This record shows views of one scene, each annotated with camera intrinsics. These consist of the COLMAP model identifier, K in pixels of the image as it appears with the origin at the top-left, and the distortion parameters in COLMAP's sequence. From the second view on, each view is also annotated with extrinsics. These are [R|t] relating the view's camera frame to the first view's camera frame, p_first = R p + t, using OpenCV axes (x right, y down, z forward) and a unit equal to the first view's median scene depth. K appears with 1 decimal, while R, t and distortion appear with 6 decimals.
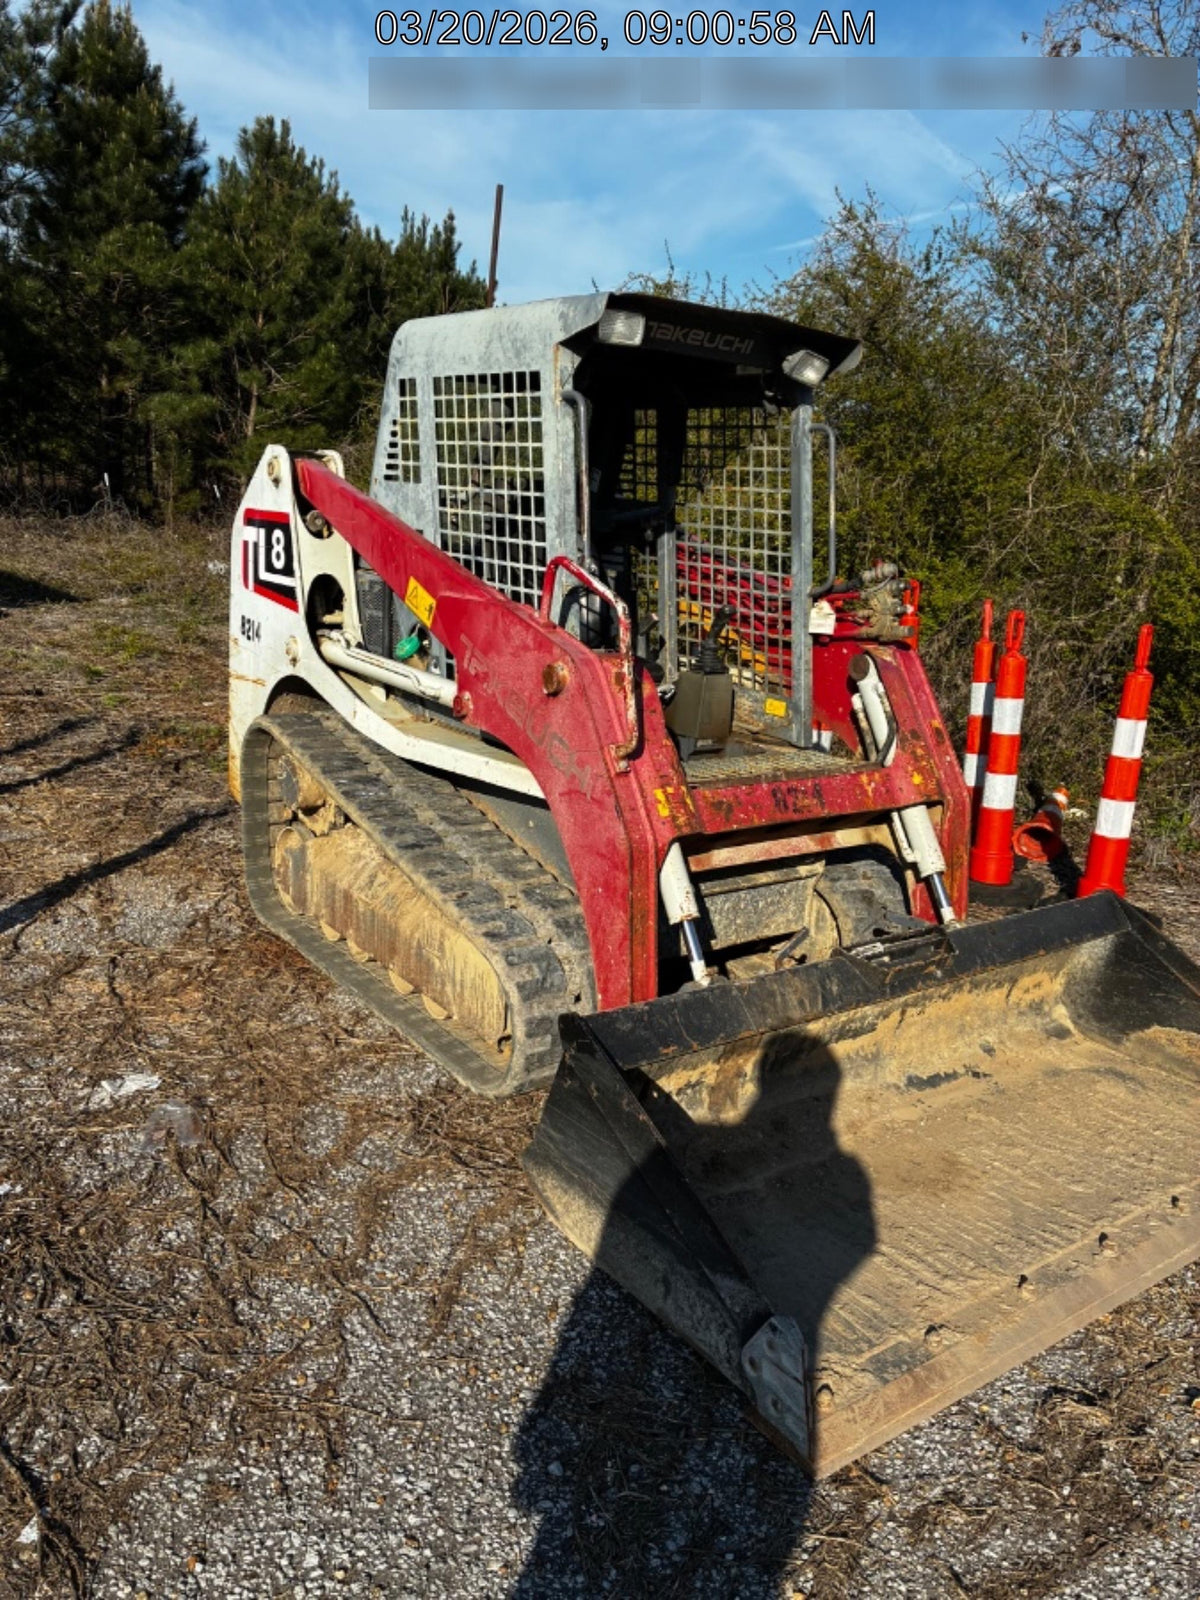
lens RADIAL K [[1201.9, 0, 635.1], [0, 1201.9, 789.8], [0, 0, 1]] dist [0.046644, -0.044331]
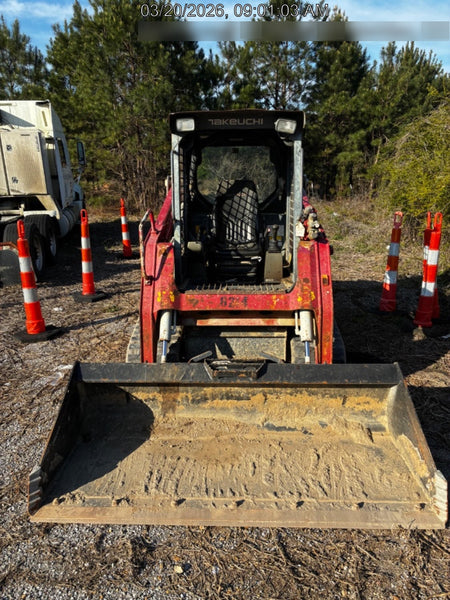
lens RADIAL K [[453.0, 0, 225.0], [0, 453.0, 300.0], [0, 0, 1]] dist [0.009877, 0.007075]
pose [[0.769781, 0.083502, -0.632823, 0.649398], [-0.080252, 0.996200, 0.033830, -0.024235], [0.633244, 0.024743, 0.773557, 0.236267]]
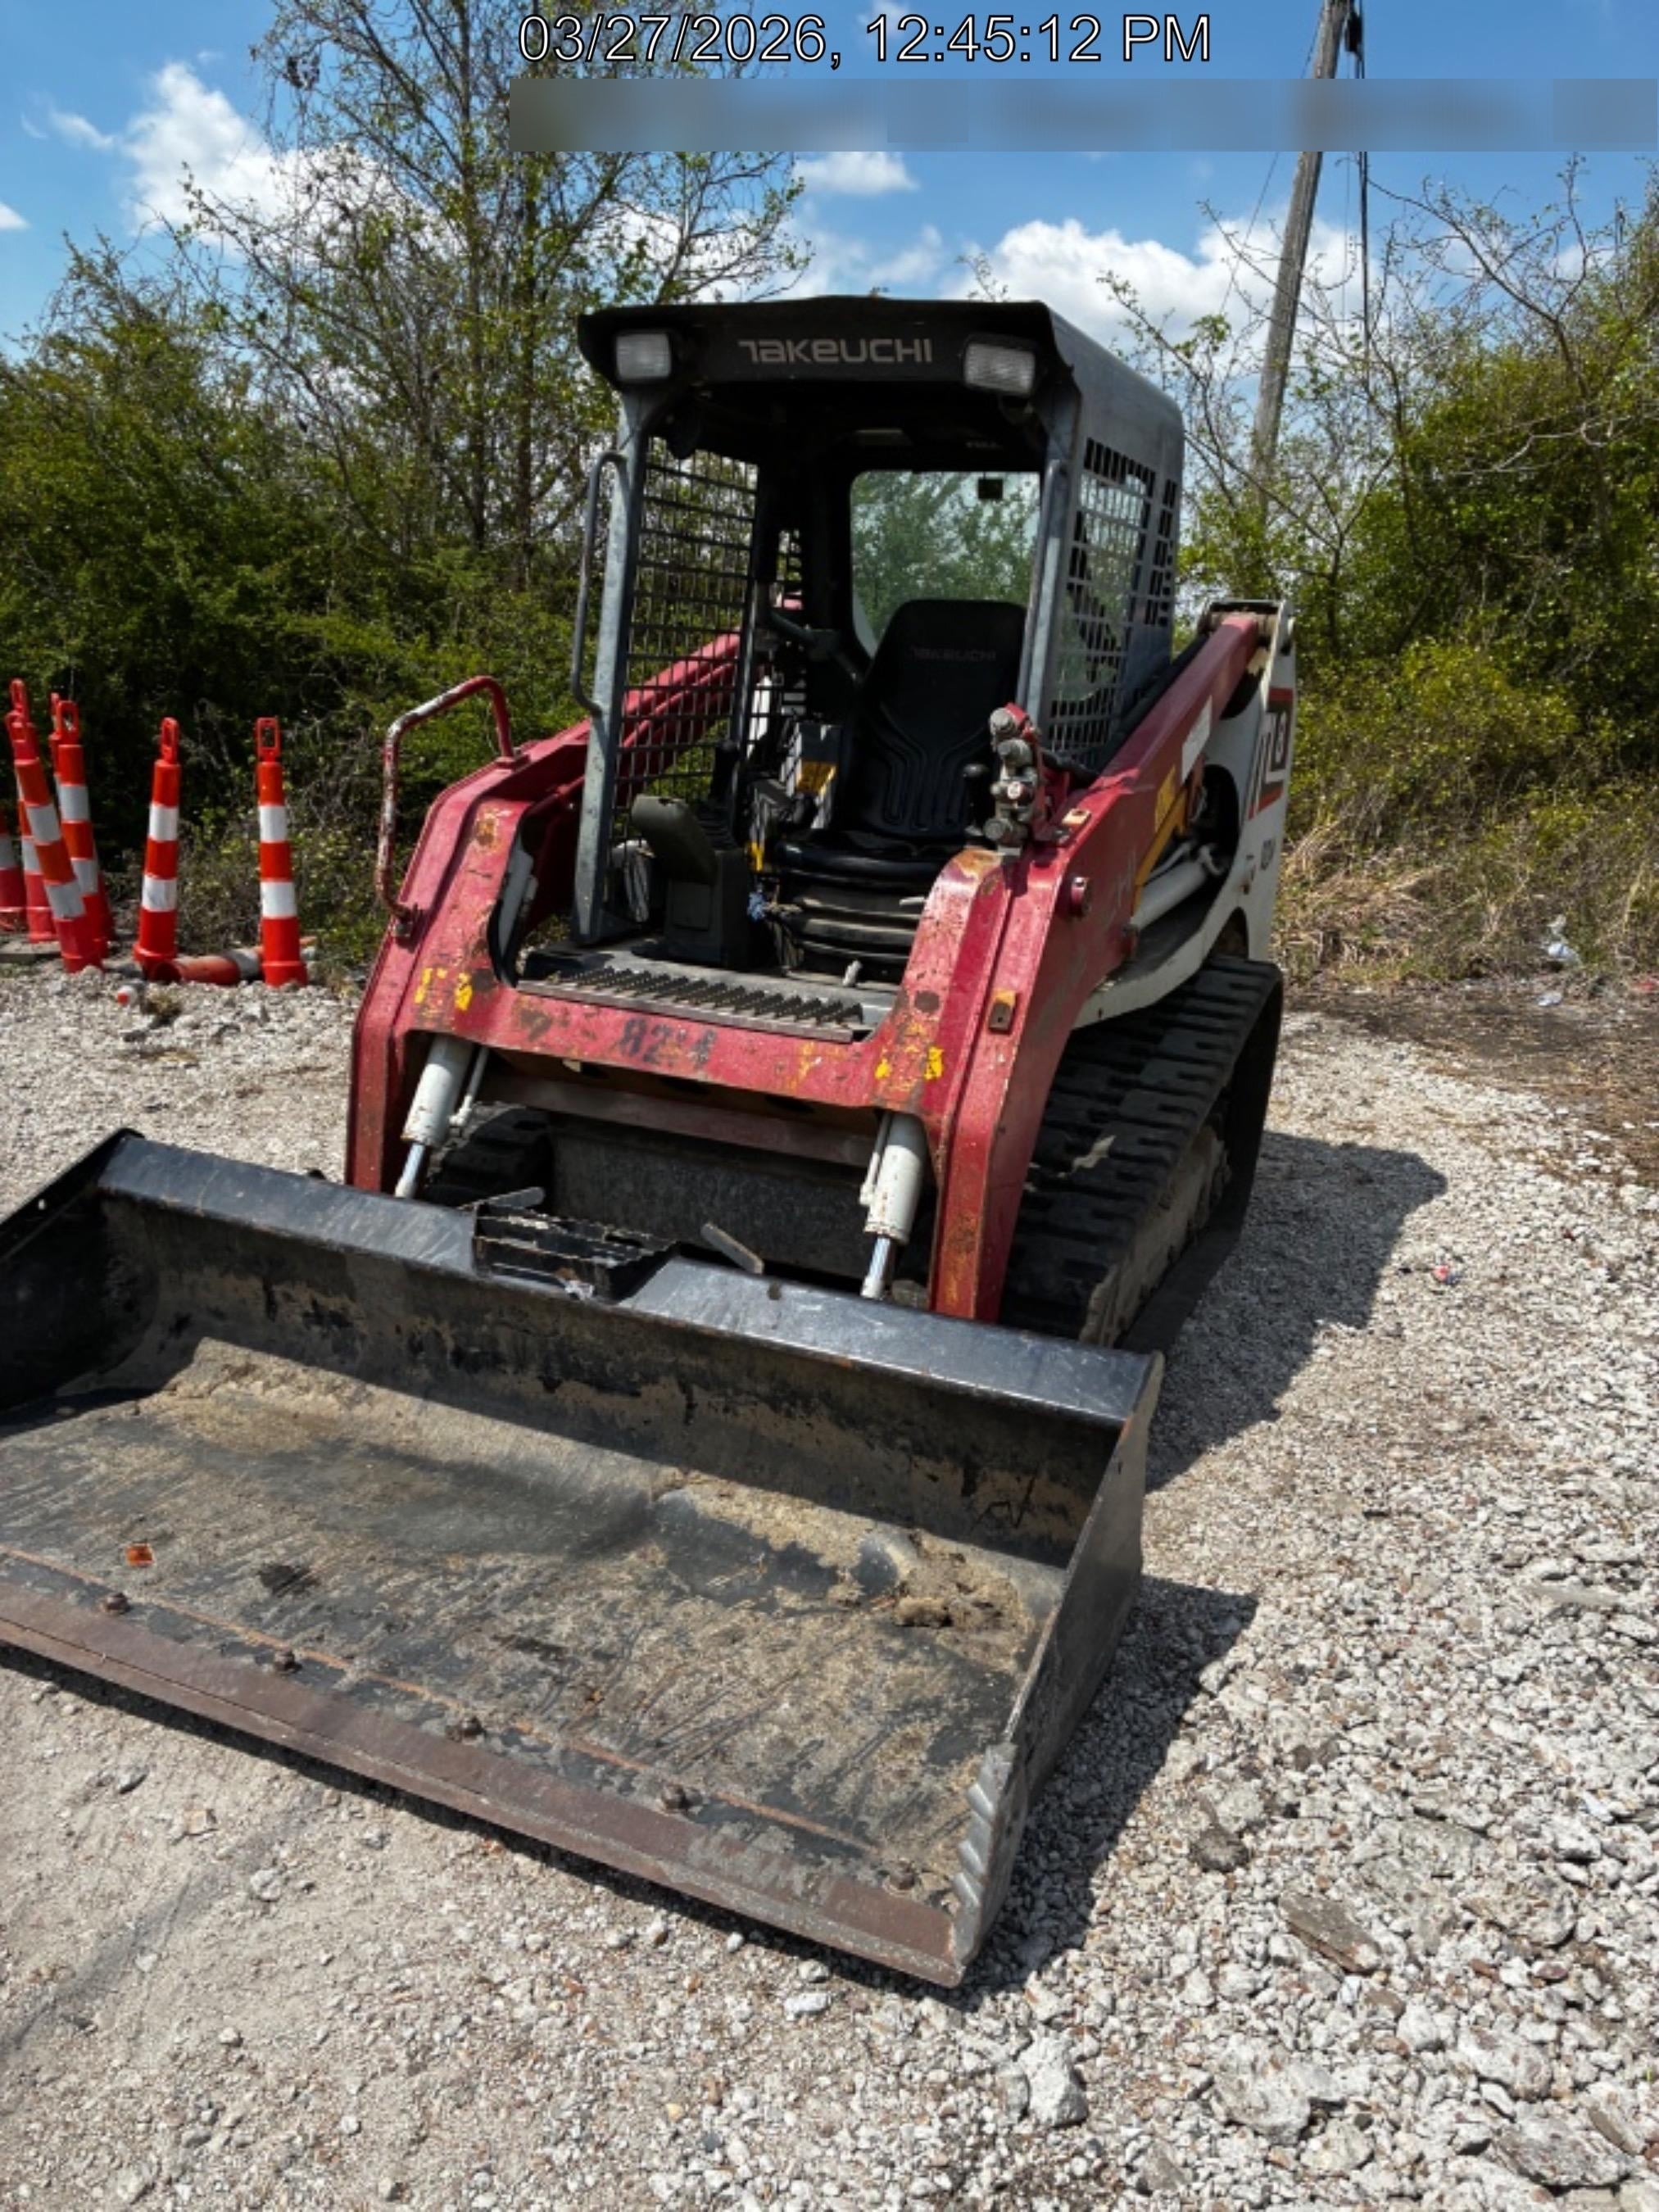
lens RADIAL K [[1675.9, 0, 796.5], [0, 1675.9, 1128.8], [0, 0, 1]] dist [0.004050, -0.000480]
pose [[0.491714, 0.215764, -0.843601, 0.879041], [-0.217897, 0.968480, 0.120697, -0.068136], [0.843053, 0.124470, 0.523229, 0.524988]]
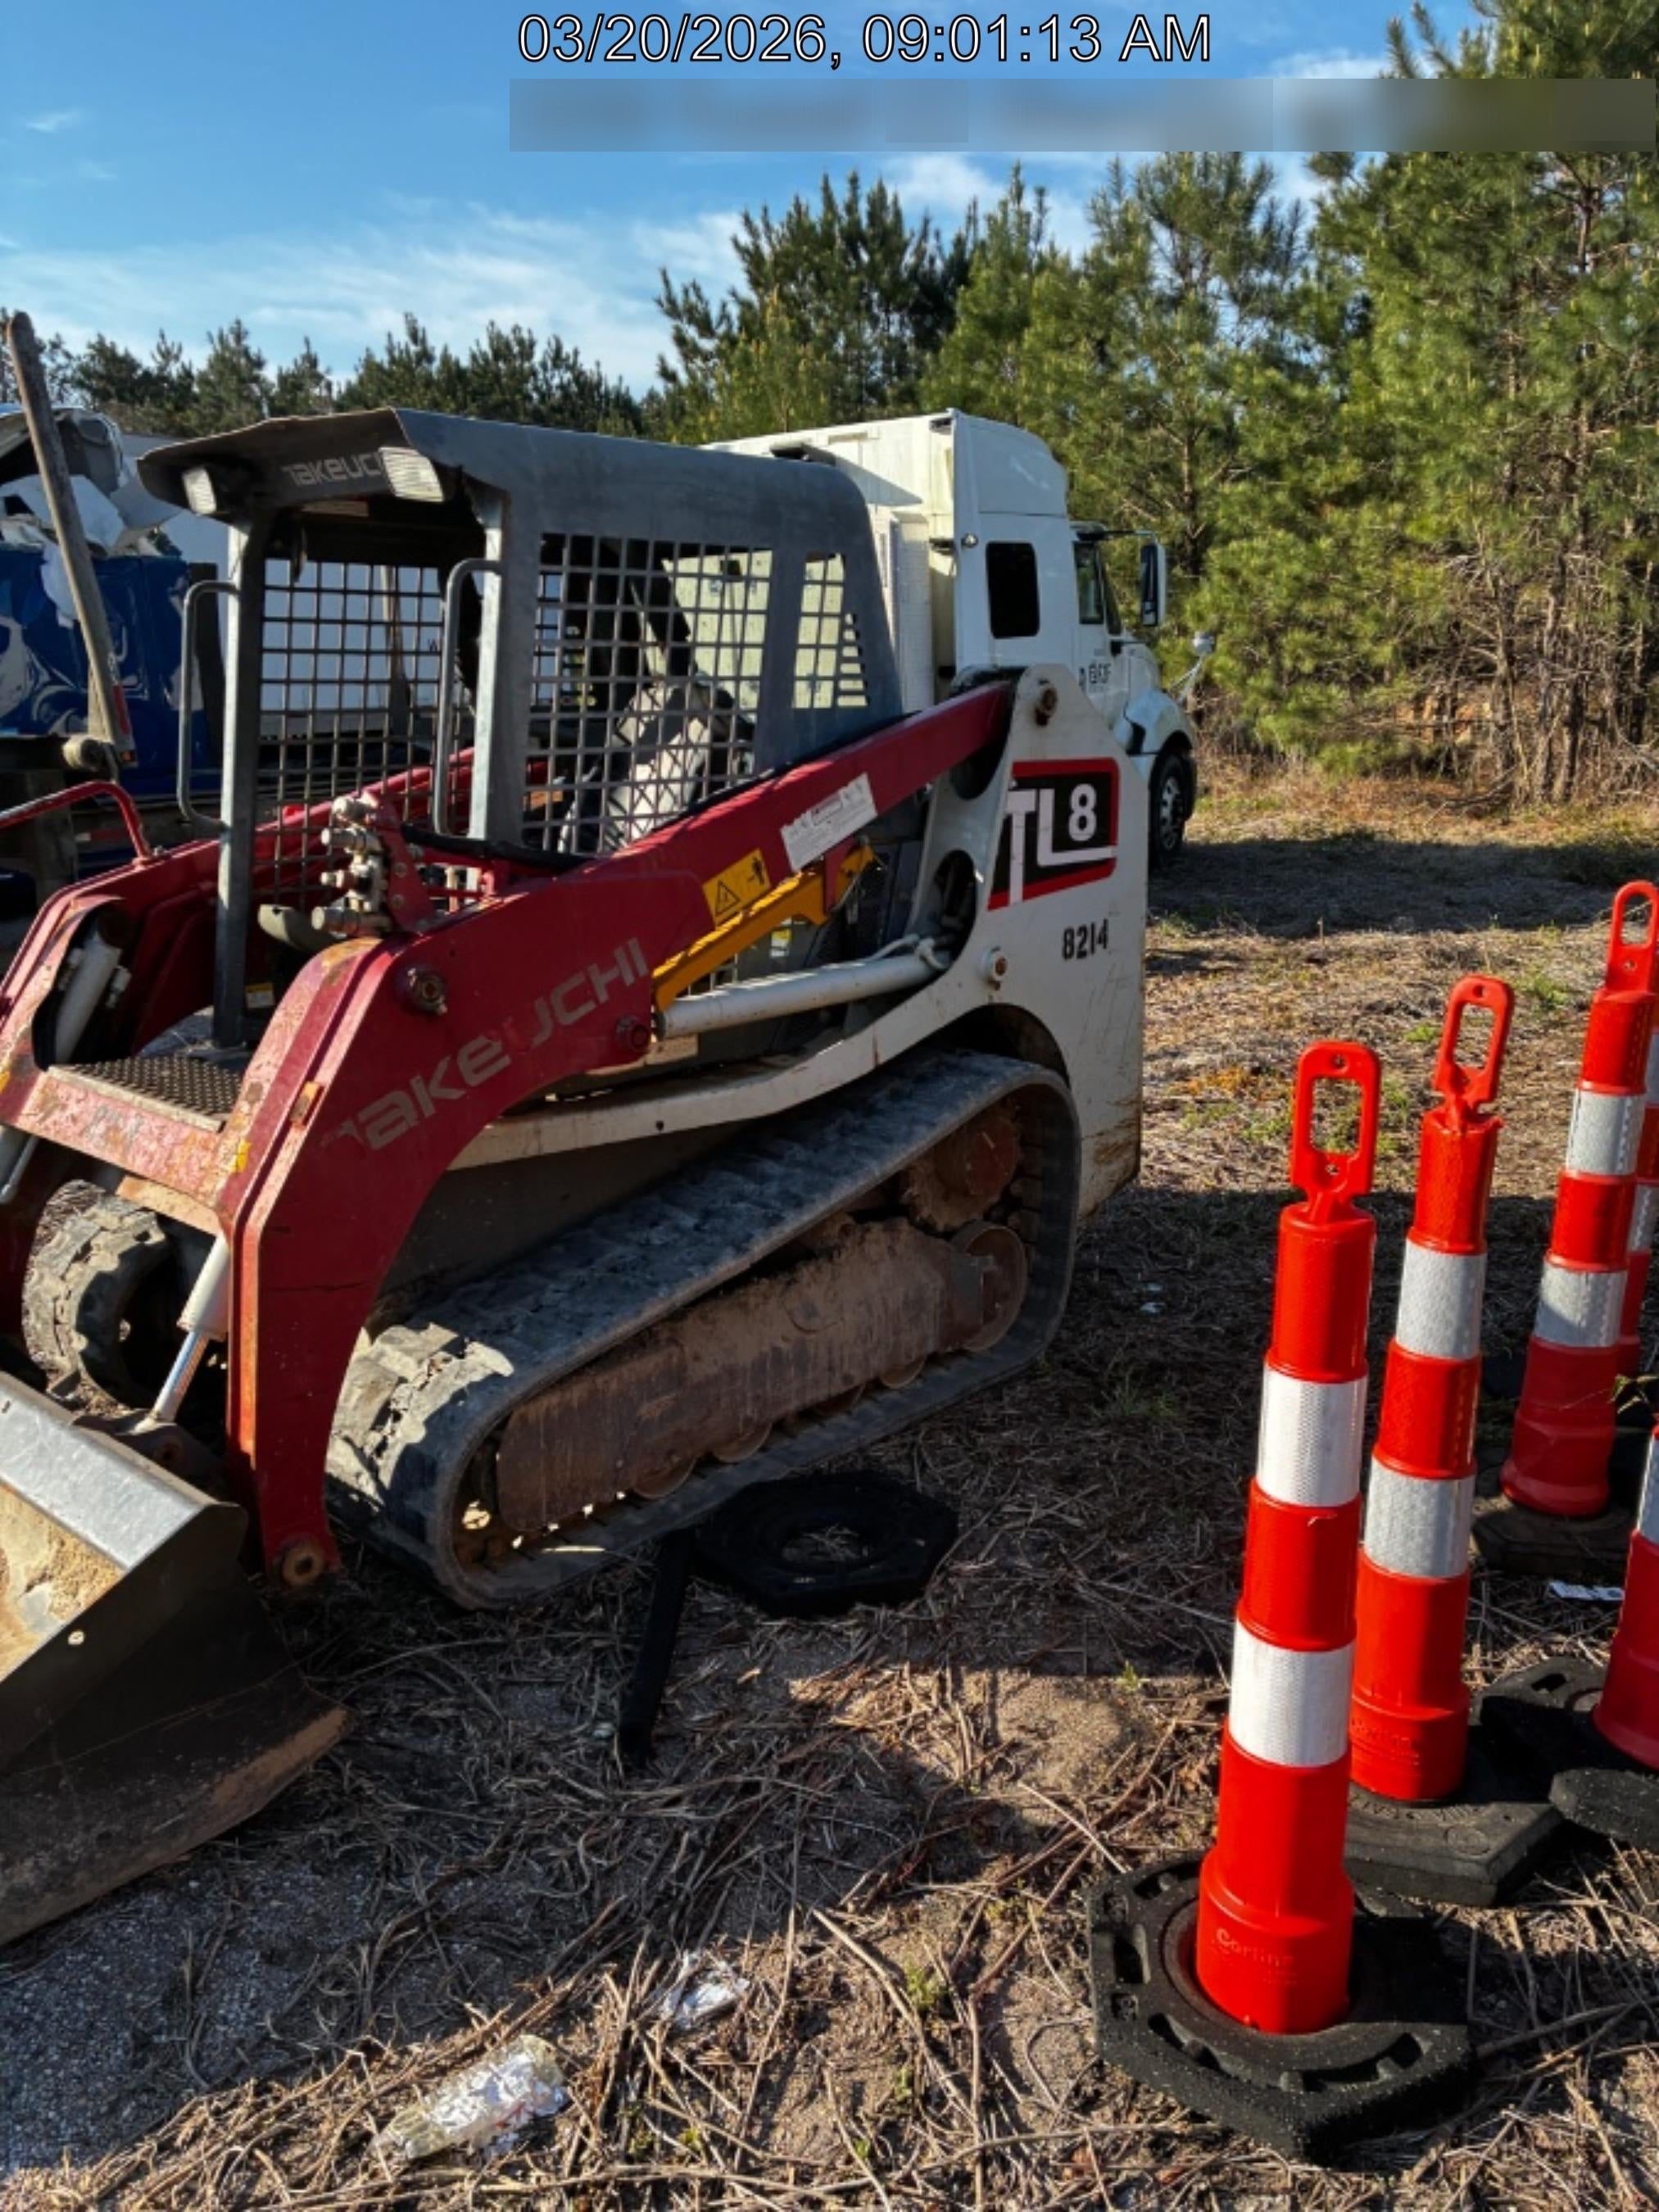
lens RADIAL K [[1664.6, 0, 892.9], [0, 1664.6, 1135.4], [0, 0, 1]] dist [0.025873, -0.001103]
pose [[0.192402, 0.184299, -0.963855, 1.039867], [-0.210244, 0.967140, 0.142958, -0.199415], [0.958530, 0.175139, 0.224827, 1.095230]]
